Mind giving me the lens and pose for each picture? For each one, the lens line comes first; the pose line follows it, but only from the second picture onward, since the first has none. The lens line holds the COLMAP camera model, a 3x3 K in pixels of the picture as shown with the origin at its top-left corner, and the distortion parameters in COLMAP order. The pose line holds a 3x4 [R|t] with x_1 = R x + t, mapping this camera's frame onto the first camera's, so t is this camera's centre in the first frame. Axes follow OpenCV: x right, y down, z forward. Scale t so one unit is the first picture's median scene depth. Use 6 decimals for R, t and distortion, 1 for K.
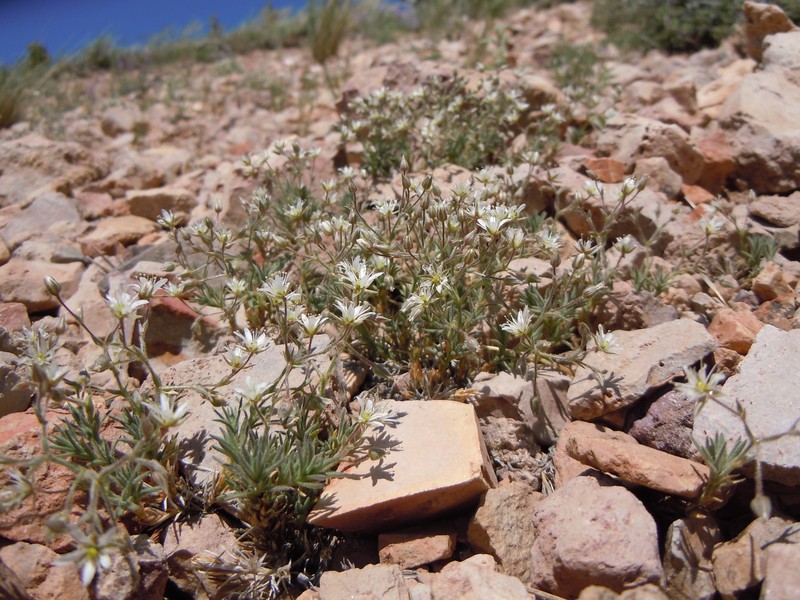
lens RADIAL K [[713.9, 0, 400.0], [0, 713.9, 300.0], [0, 0, 1]] dist [0.109060, -0.322214]
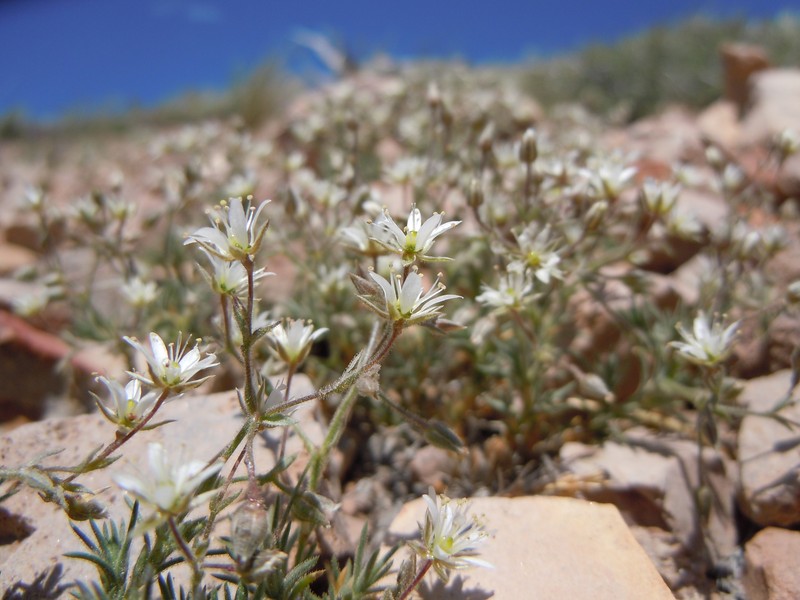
lens RADIAL K [[713.9, 0, 400.0], [0, 713.9, 300.0], [0, 0, 1]] dist [0.109060, -0.322214]
pose [[0.993326, 0.016063, 0.114213, -0.112643], [-0.002708, 0.993230, -0.116133, 0.065436], [-0.115306, 0.115048, 0.986645, 0.529840]]
